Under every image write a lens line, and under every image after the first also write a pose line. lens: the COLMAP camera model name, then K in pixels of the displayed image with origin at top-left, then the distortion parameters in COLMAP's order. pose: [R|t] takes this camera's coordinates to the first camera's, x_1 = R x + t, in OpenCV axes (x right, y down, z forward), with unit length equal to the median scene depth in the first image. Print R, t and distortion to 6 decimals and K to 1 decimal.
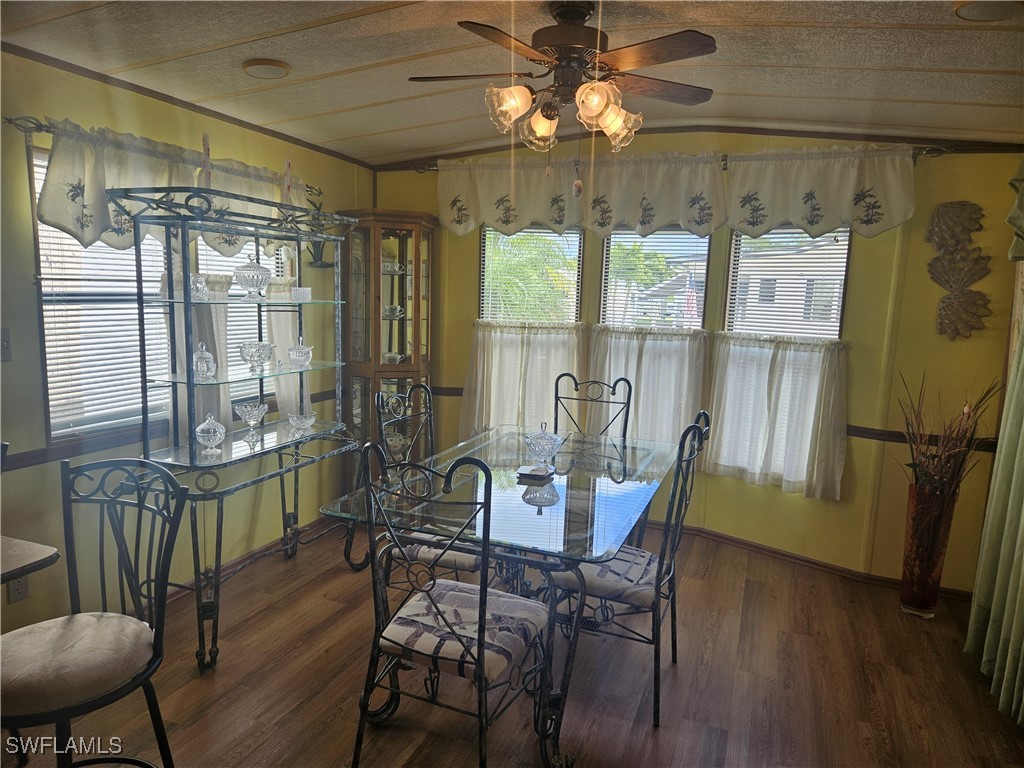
lens RADIAL K [[690.3, 0, 516.5], [0, 690.3, 389.6], [0, 0, 1]] dist [0.060387, -0.013910]
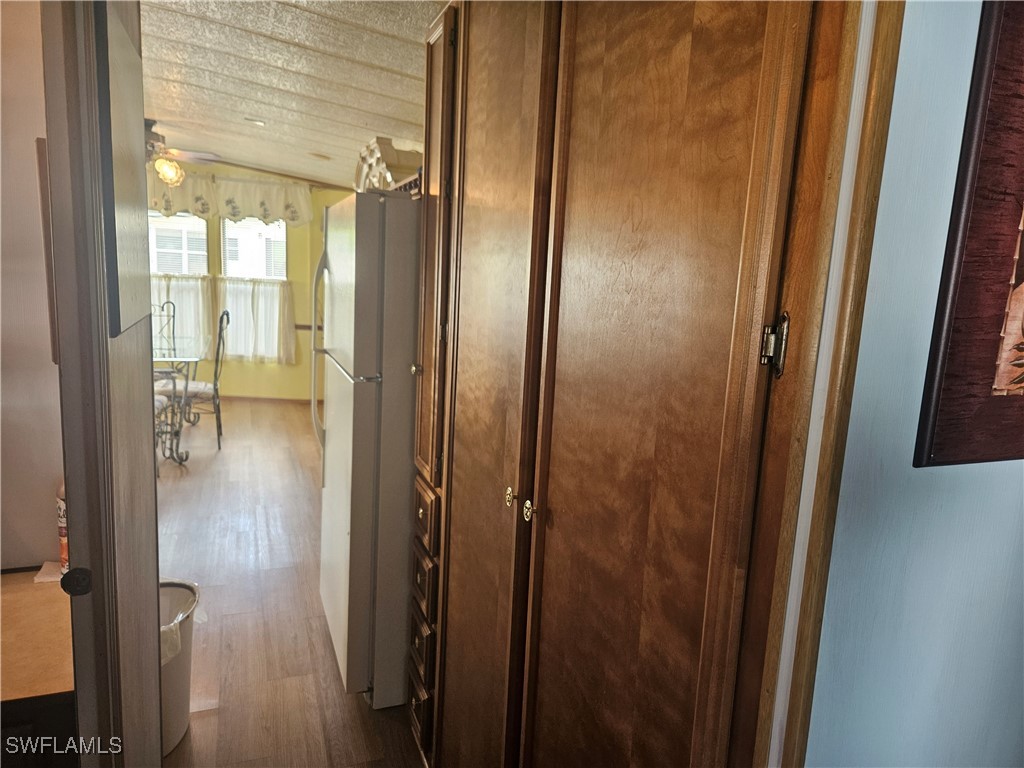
lens RADIAL K [[690.3, 0, 510.9], [0, 690.3, 380.5], [0, 0, 1]] dist [0.060387, -0.013910]
pose [[0.749781, -0.104586, 0.653369, -0.345506], [0.072794, 0.994474, 0.075652, 0.103196], [-0.657670, -0.009161, 0.753250, -0.830644]]
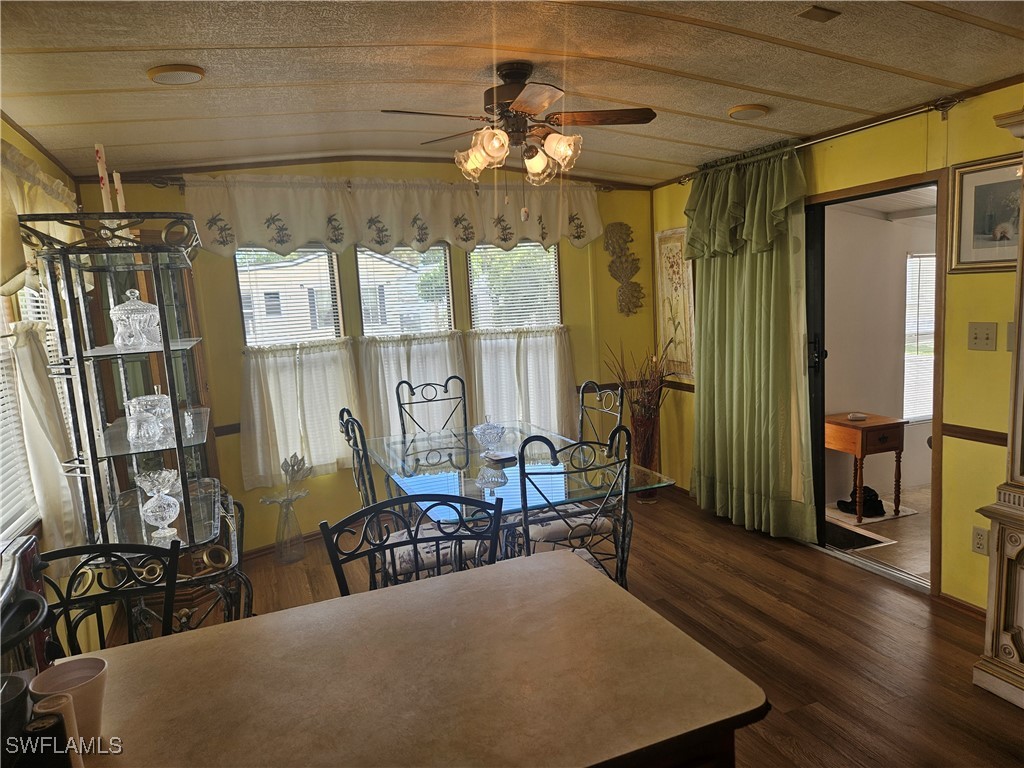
lens RADIAL K [[690.3, 0, 517.5], [0, 690.3, 388.6], [0, 0, 1]] dist [0.060387, -0.013910]
pose [[0.729814, -0.167008, 0.662933, -0.492653], [0.179931, 0.982437, 0.049415, -0.031713], [-0.659543, 0.083218, 0.747046, 0.077852]]
